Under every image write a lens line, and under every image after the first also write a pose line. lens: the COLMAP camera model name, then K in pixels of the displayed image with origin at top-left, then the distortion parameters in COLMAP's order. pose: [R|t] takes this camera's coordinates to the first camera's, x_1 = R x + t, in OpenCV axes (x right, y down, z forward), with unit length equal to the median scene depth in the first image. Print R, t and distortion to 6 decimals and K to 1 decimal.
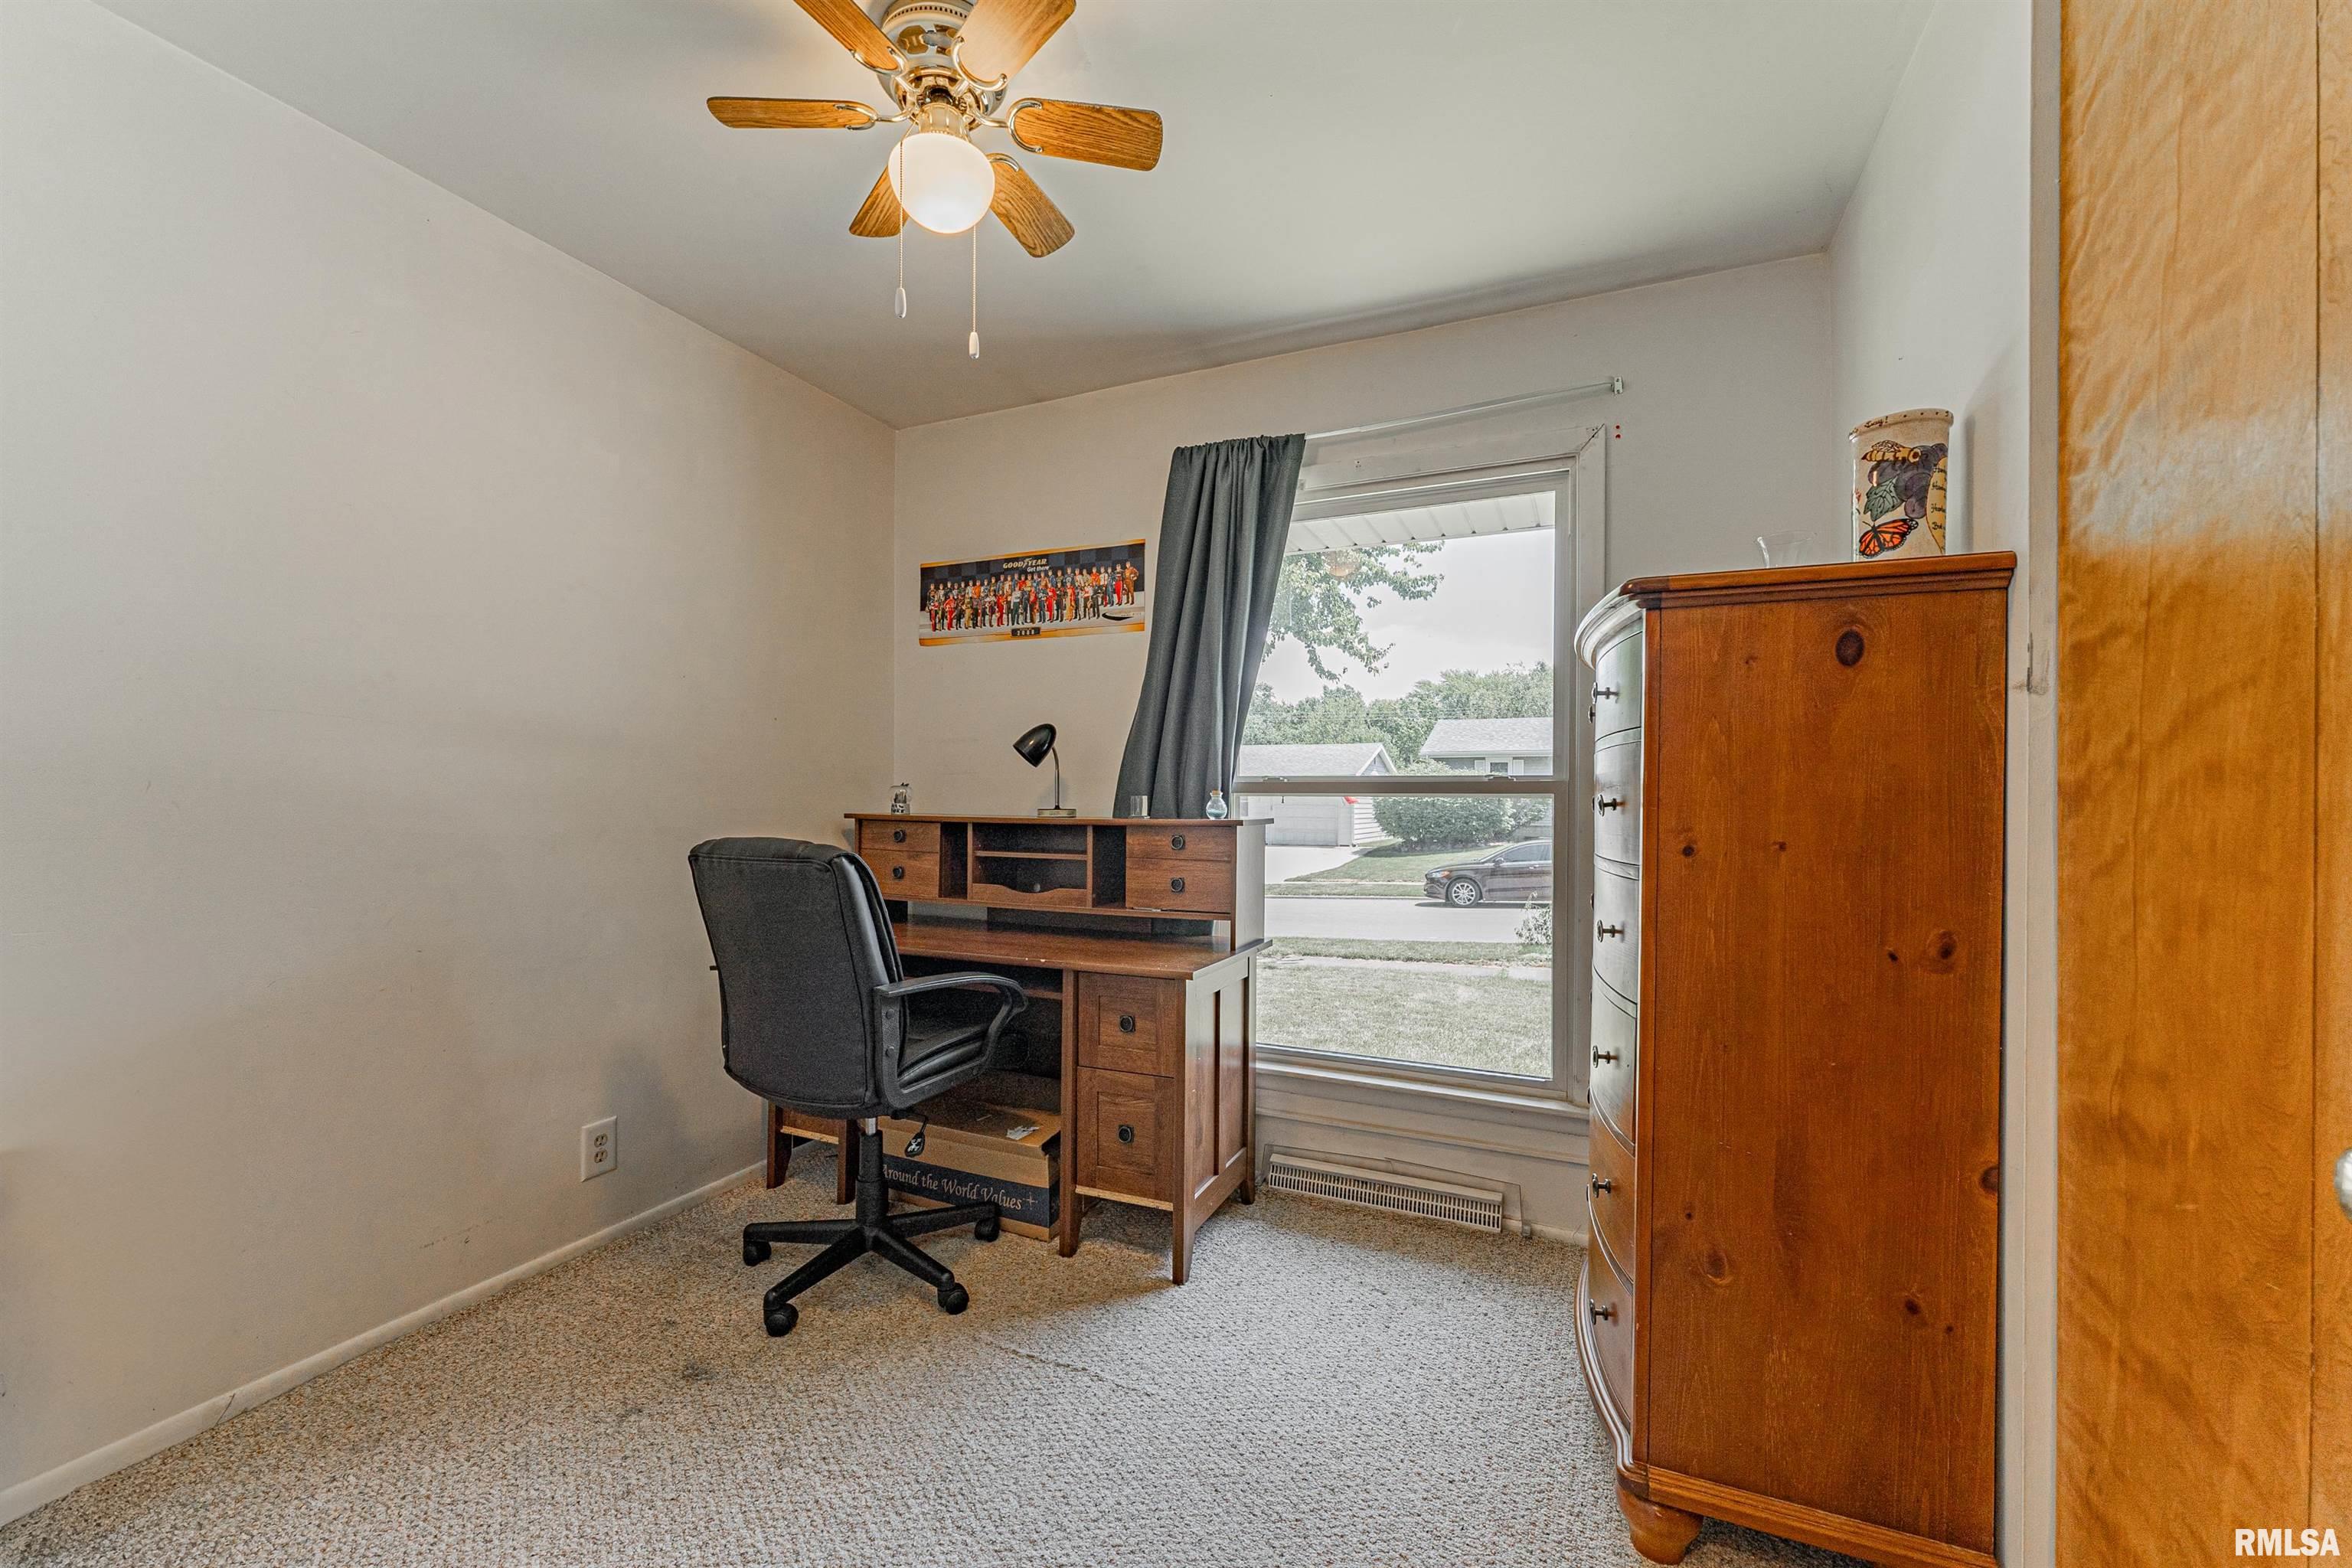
lens RADIAL K [[938.6, 0, 1163.7], [0, 938.6, 789.7], [0, 0, 1]] dist [0.002690, -0.000945]
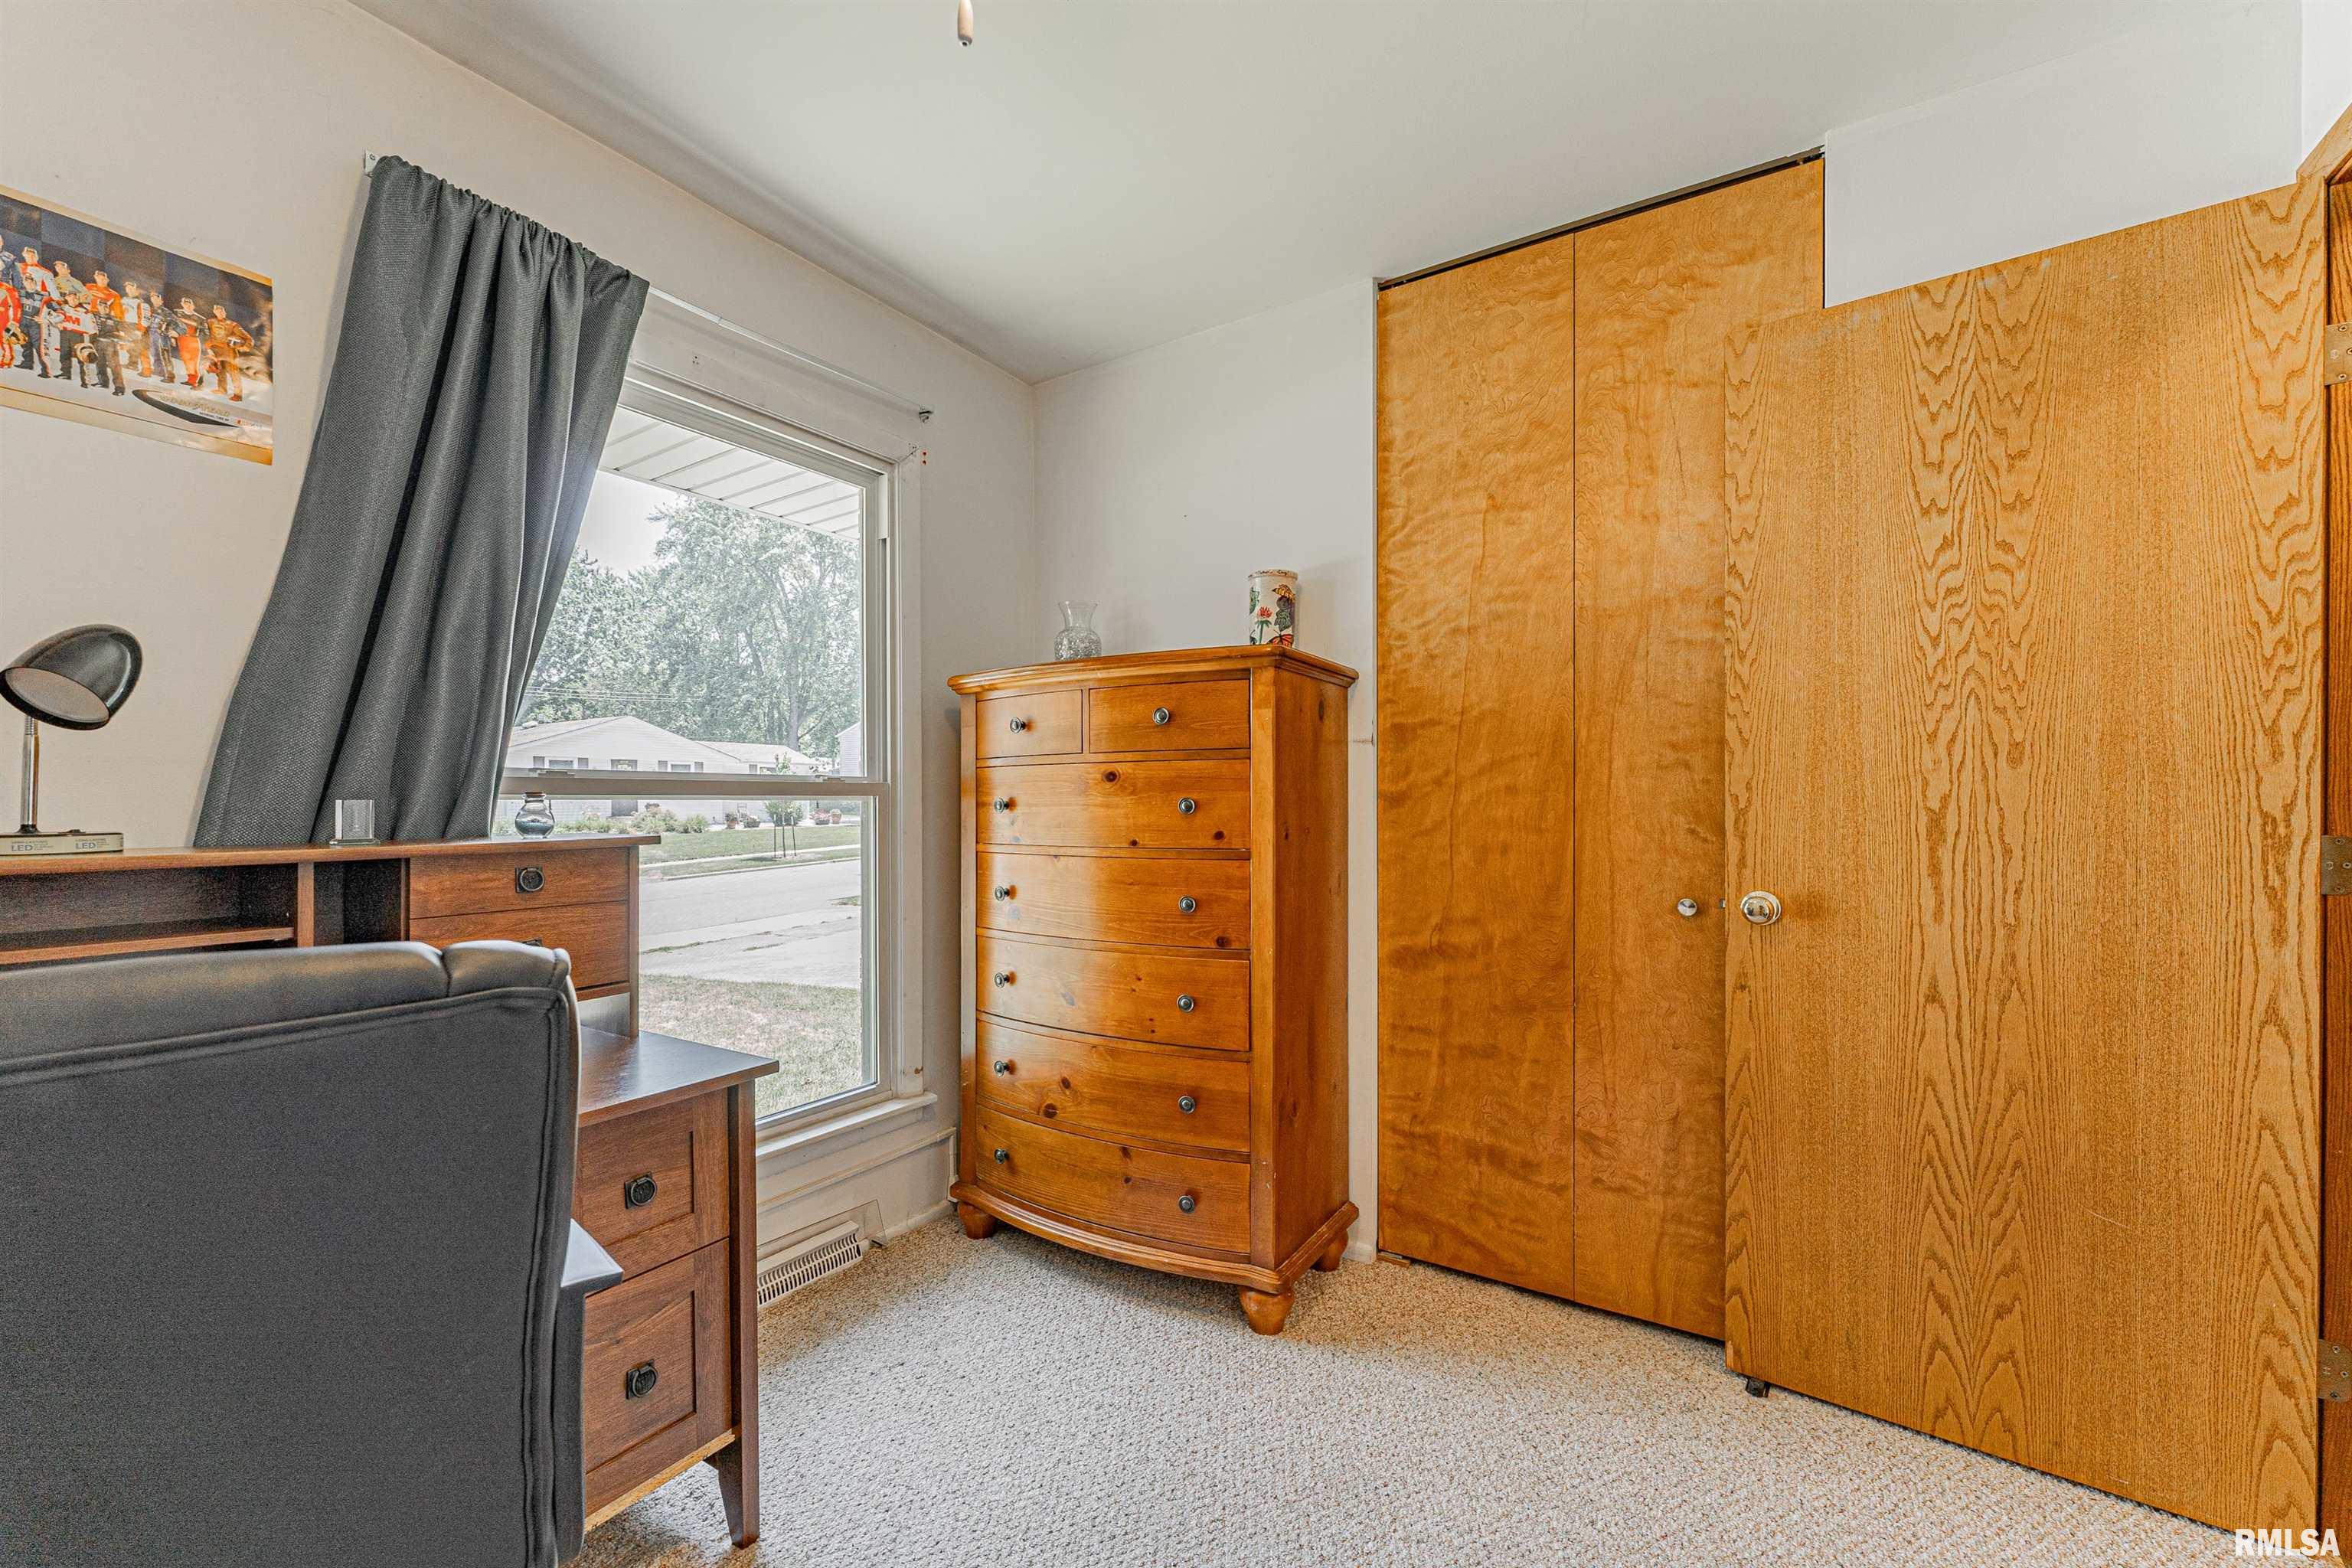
lens RADIAL K [[938.6, 0, 1181.4], [0, 938.6, 797.4], [0, 0, 1]] dist [0.002690, -0.000945]
pose [[0.148939, -0.001990, 0.988844, -0.522138], [-0.006615, 0.999974, 0.003009, 0.000625], [-0.988824, -0.006989, 0.148922, 0.536814]]
